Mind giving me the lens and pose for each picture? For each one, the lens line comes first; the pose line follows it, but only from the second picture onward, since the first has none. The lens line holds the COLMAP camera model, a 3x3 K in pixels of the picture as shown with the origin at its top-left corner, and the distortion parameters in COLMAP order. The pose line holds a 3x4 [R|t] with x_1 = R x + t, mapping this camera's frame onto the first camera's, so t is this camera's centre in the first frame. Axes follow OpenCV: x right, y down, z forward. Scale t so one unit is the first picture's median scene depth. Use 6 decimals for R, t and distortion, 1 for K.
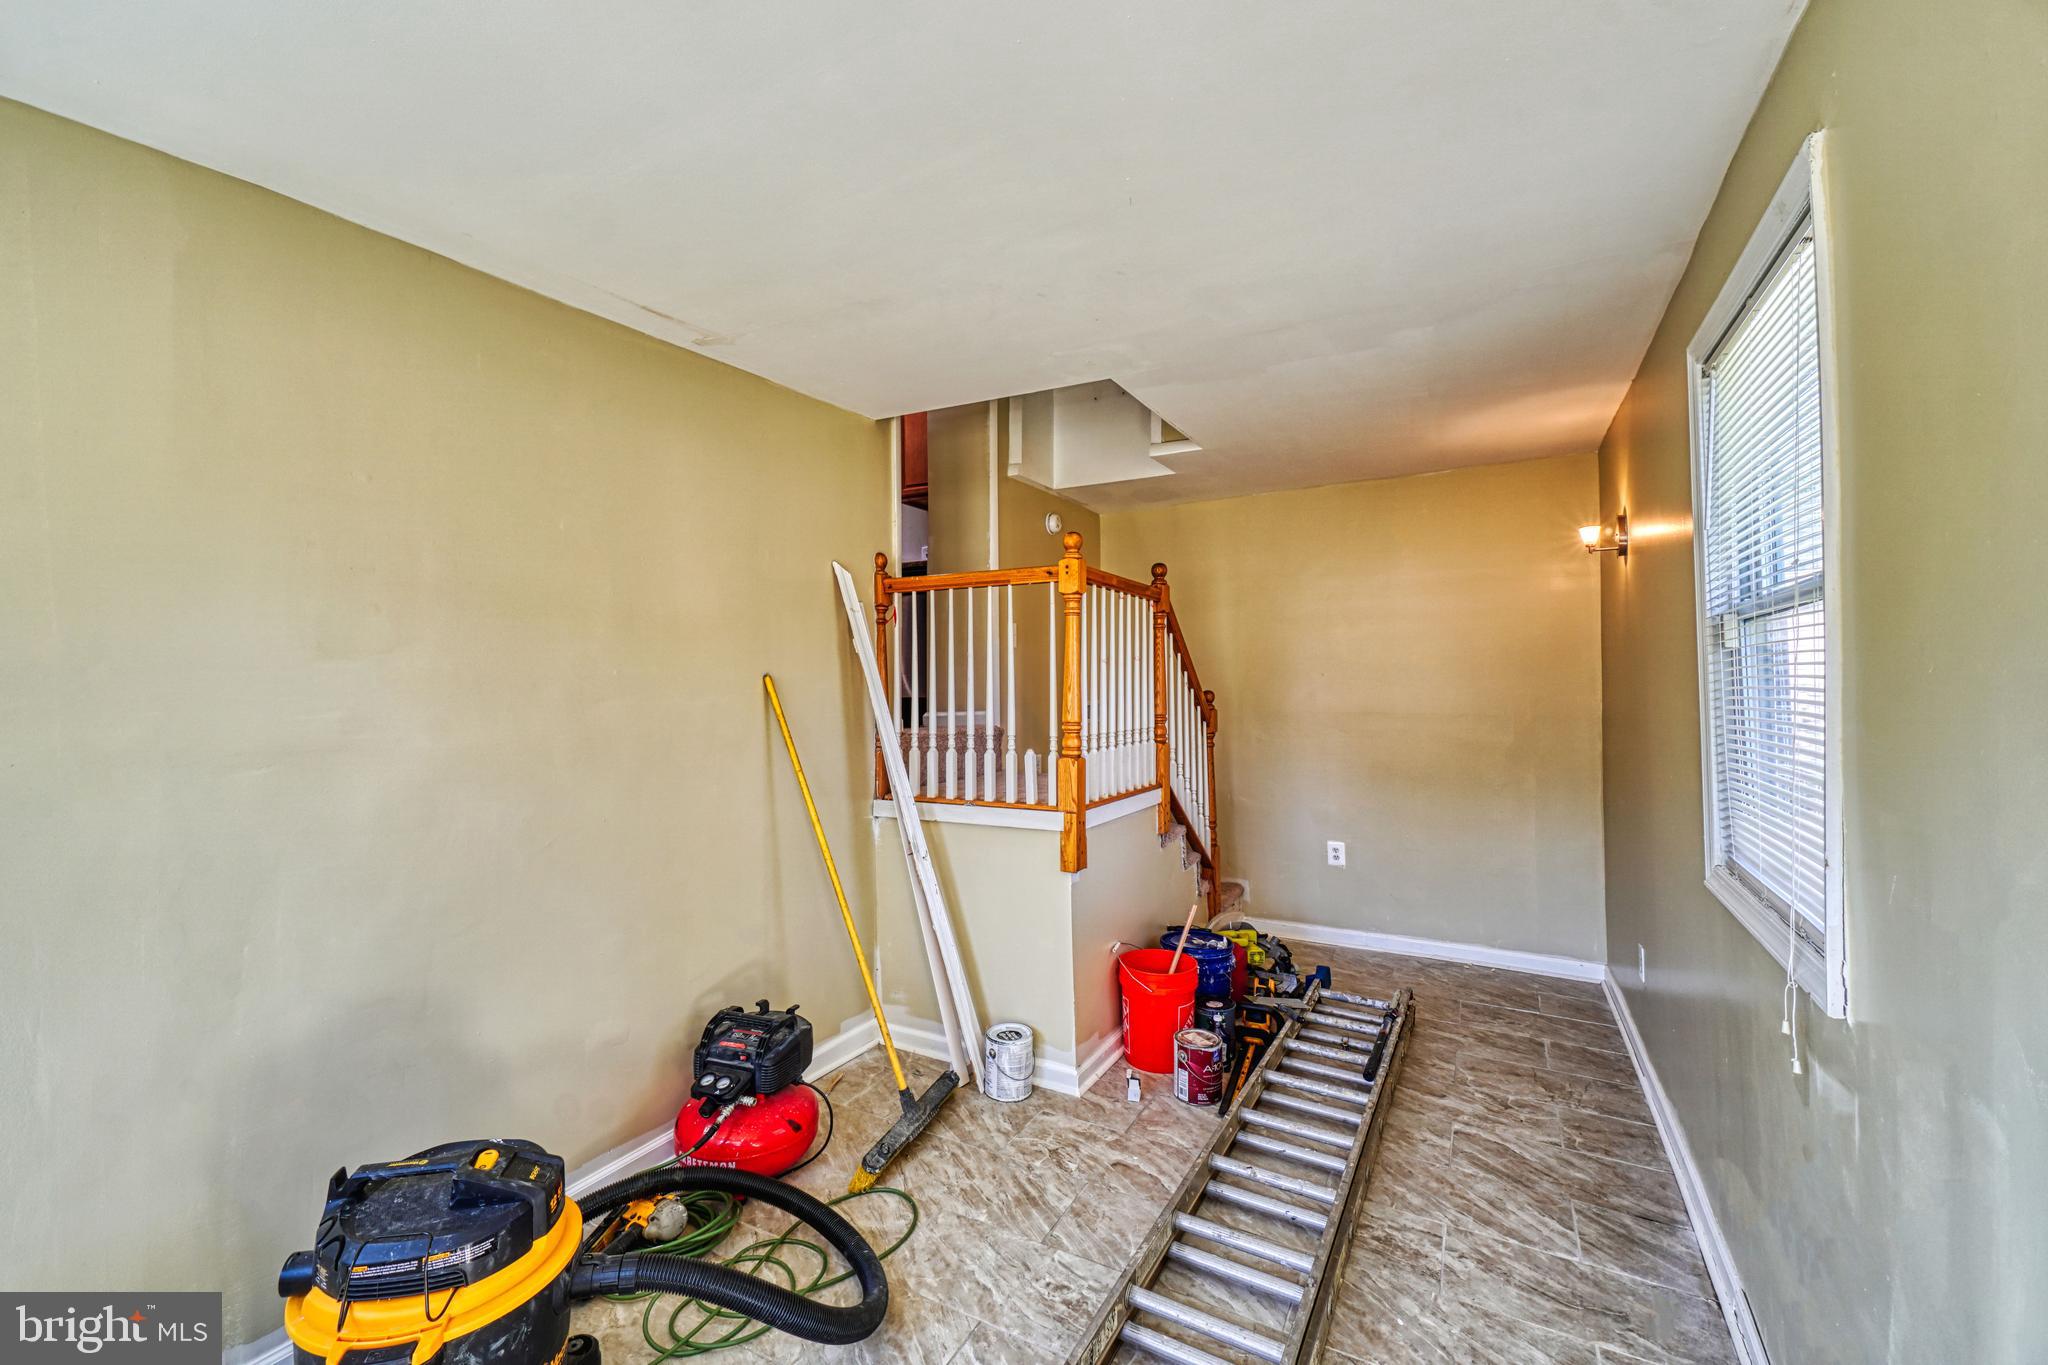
lens RADIAL K [[851.8, 0, 1026.8], [0, 851.8, 671.0], [0, 0, 1]] dist [0.046828, -0.015734]
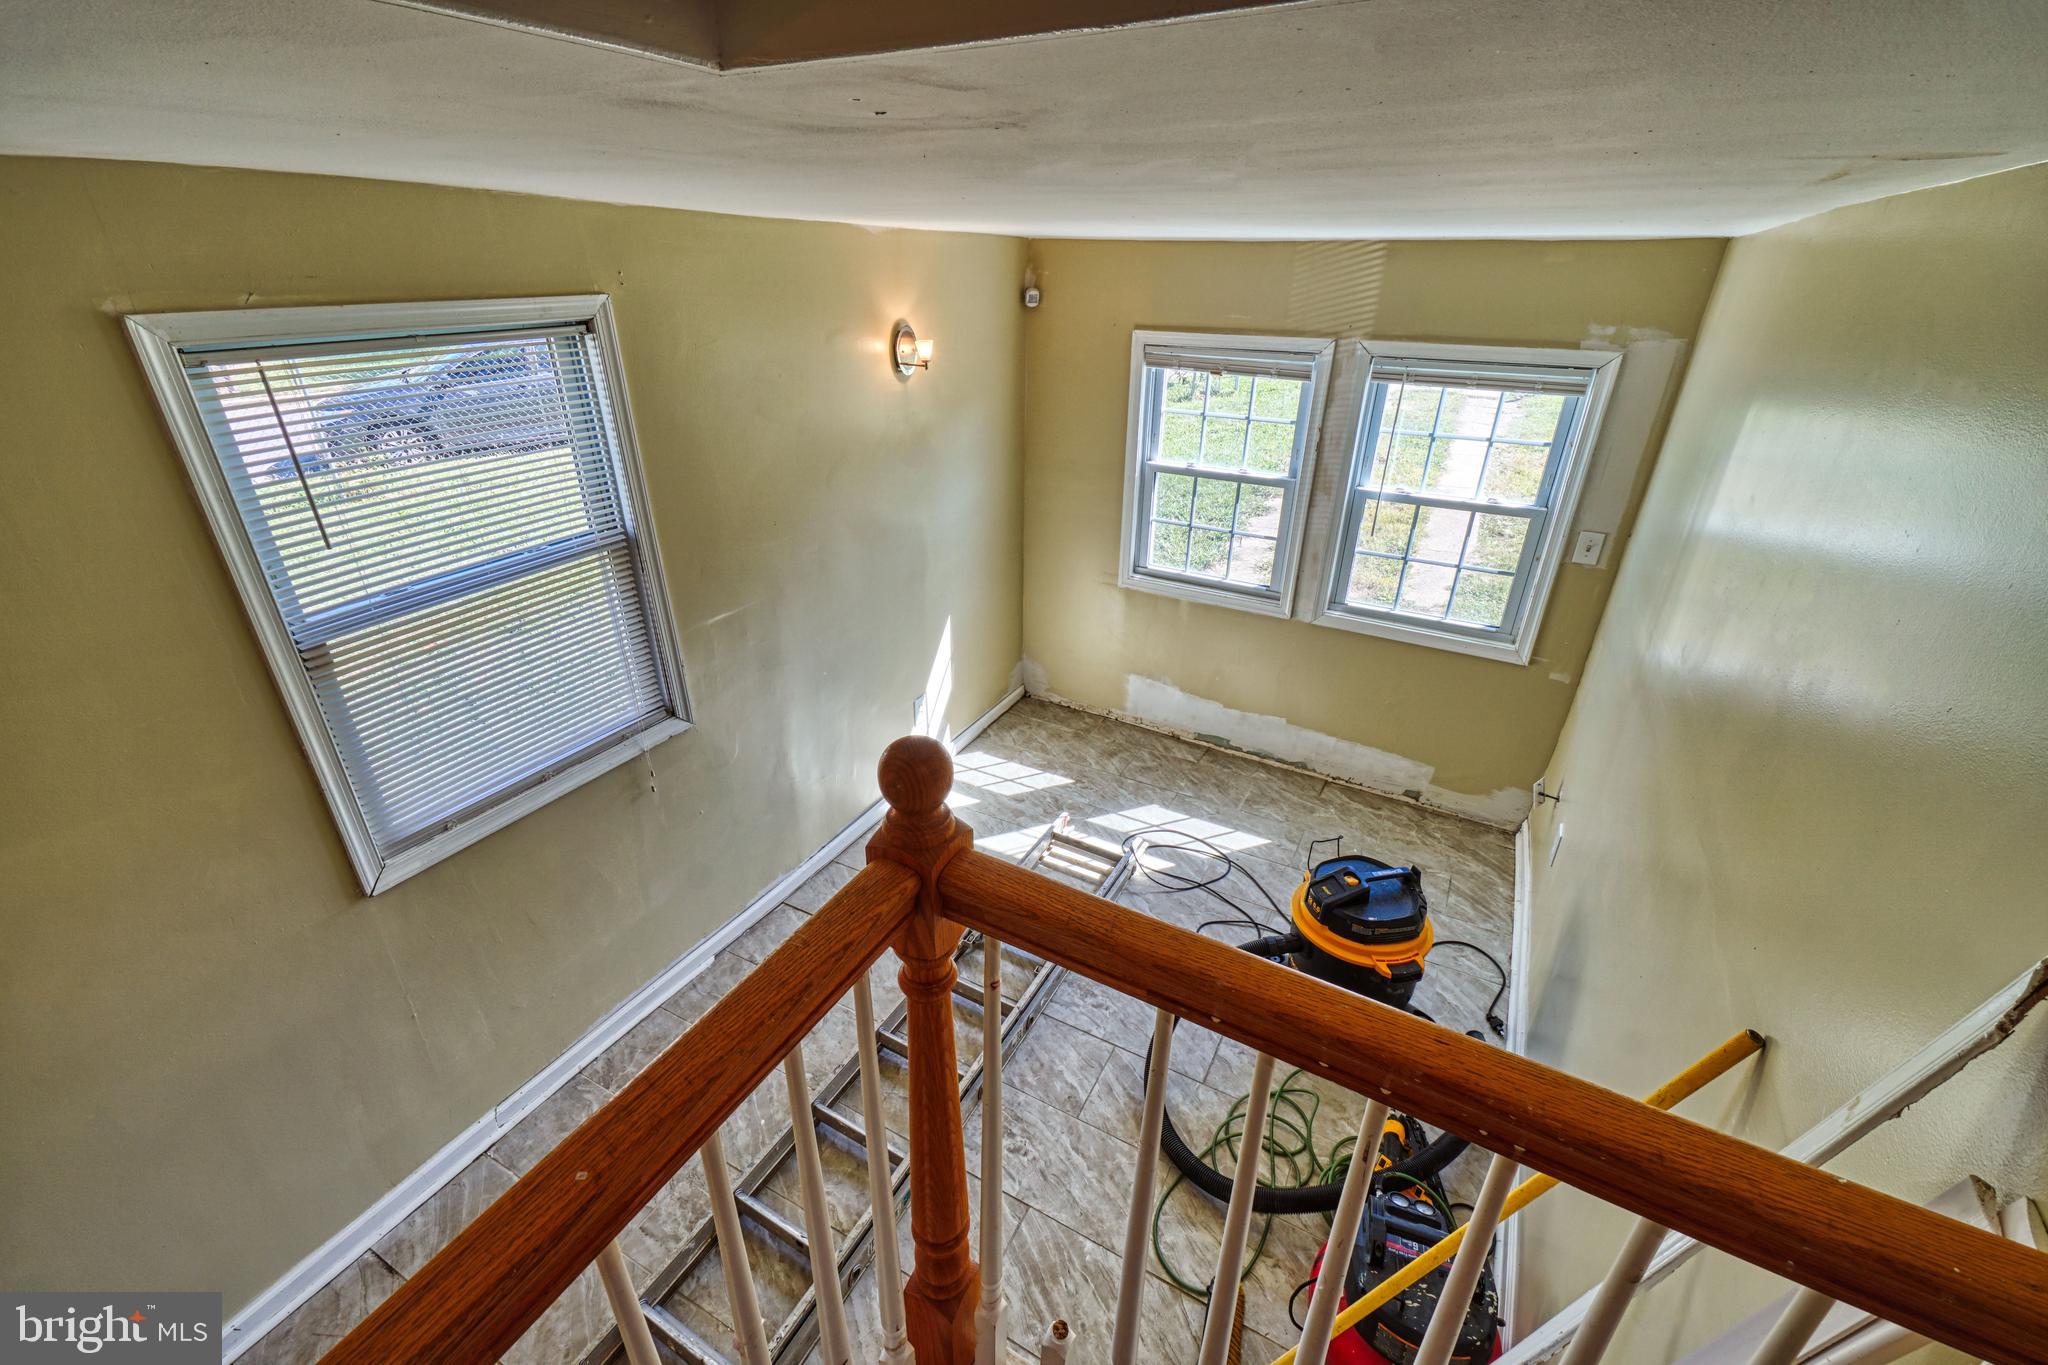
lens RADIAL K [[862.8, 0, 1015.7], [0, 862.8, 671.9], [0, 0, 1]] dist [0.047375, -0.015871]
pose [[-0.999749, -0.010042, 0.020010, 0.014389], [-0.000224, 0.898221, 0.439545, -0.309547], [-0.022387, 0.439430, -0.897998, 1.272837]]
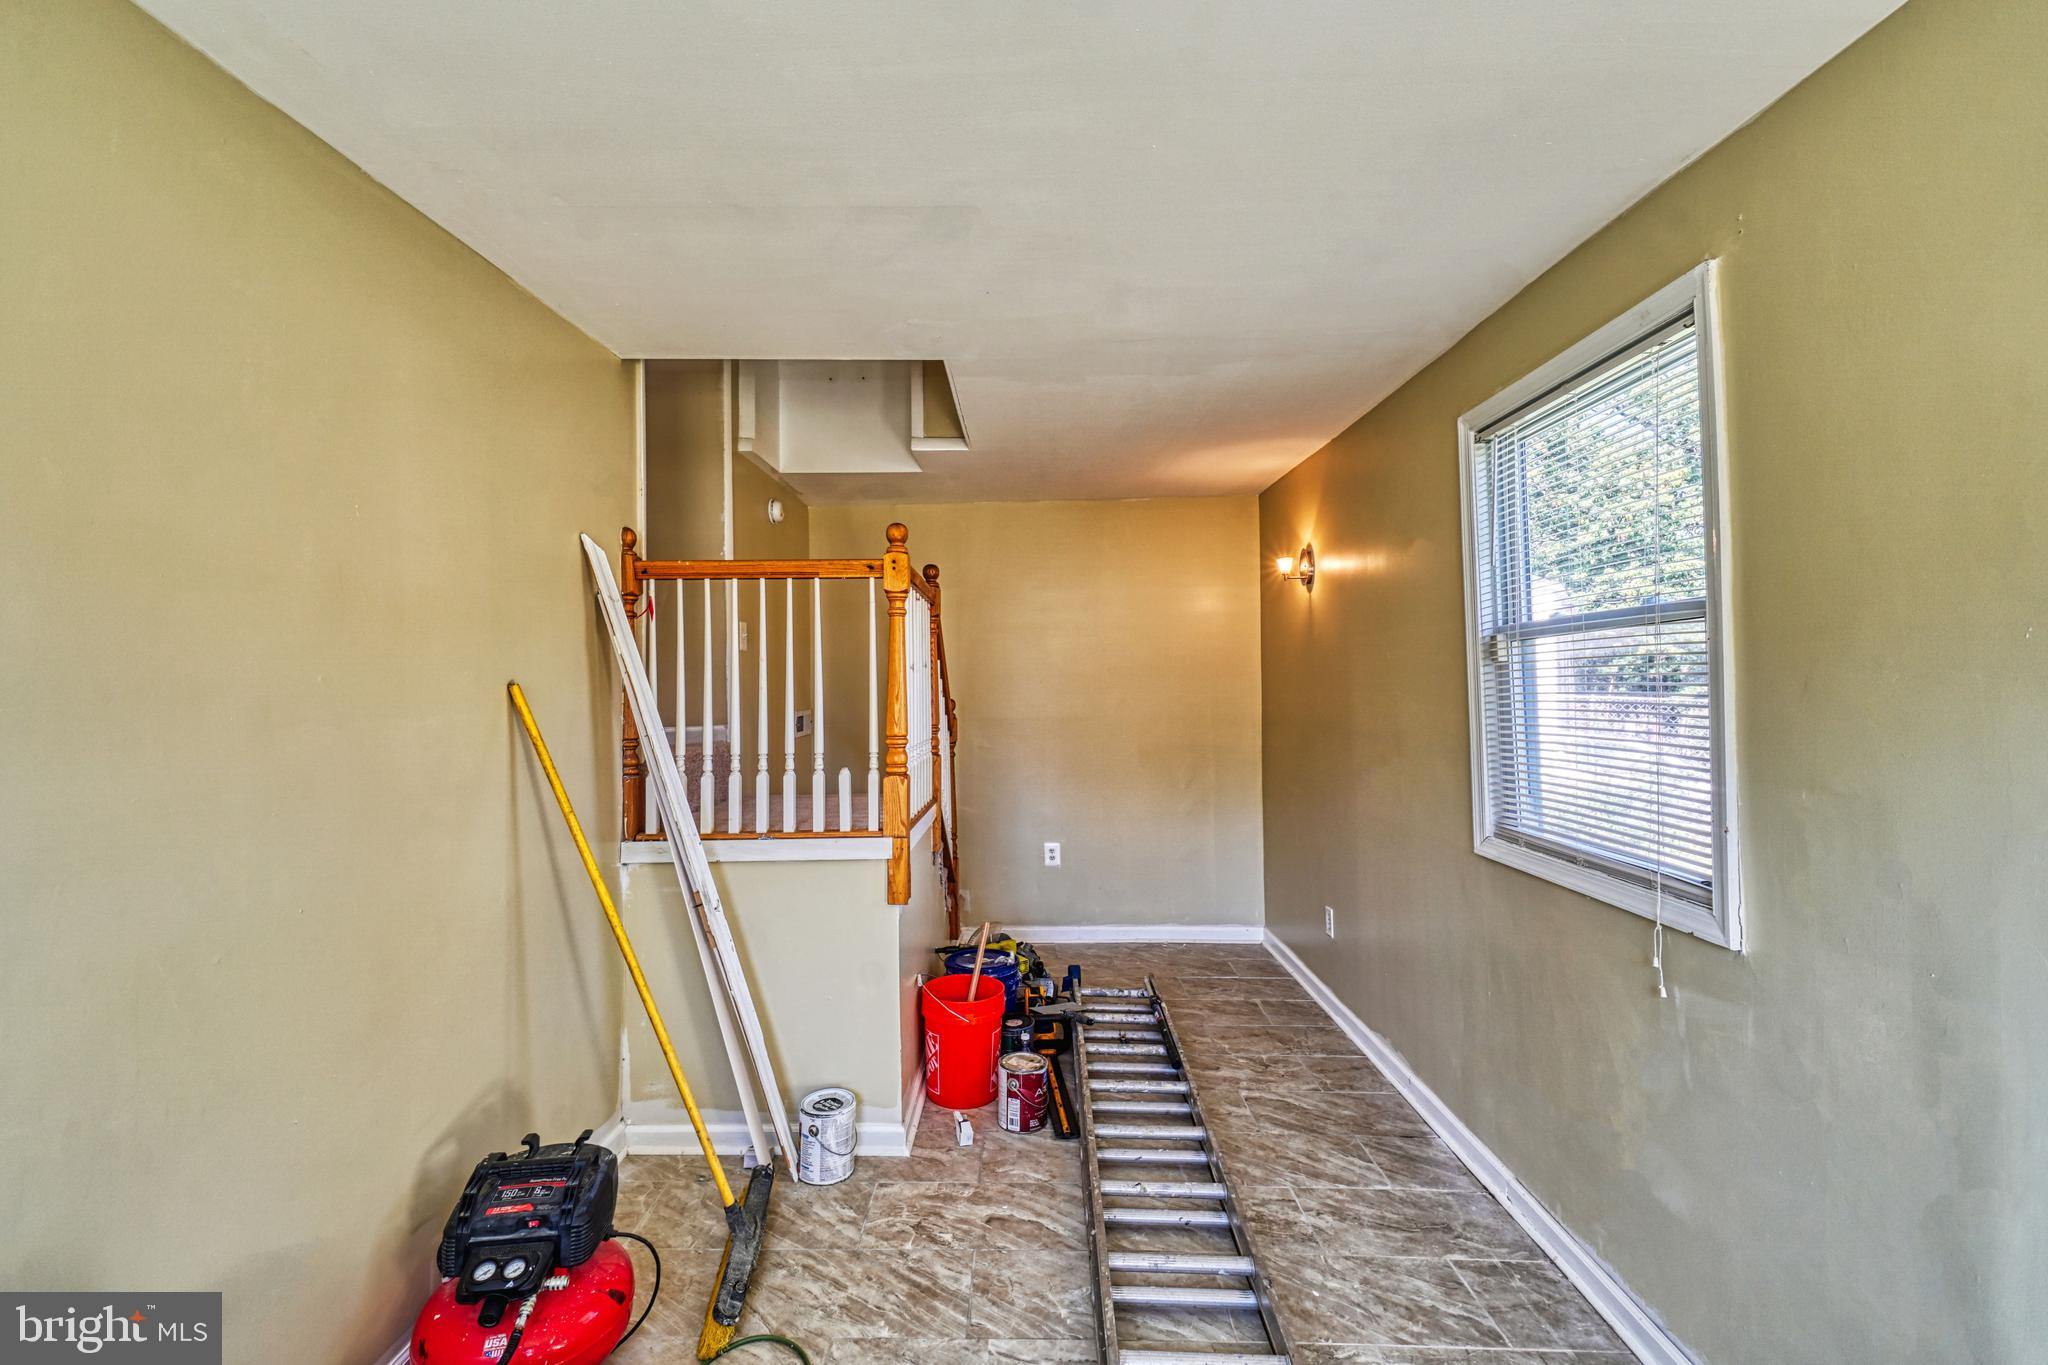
lens RADIAL K [[862.8, 0, 1015.7], [0, 862.8, 671.9], [0, 0, 1]] dist [0.047375, -0.015871]
pose [[0.886598, 0.006619, 0.462494, -0.266303], [-0.003001, 0.999959, -0.008559, 0.000859], [-0.462532, 0.006200, 0.886581, 0.144496]]
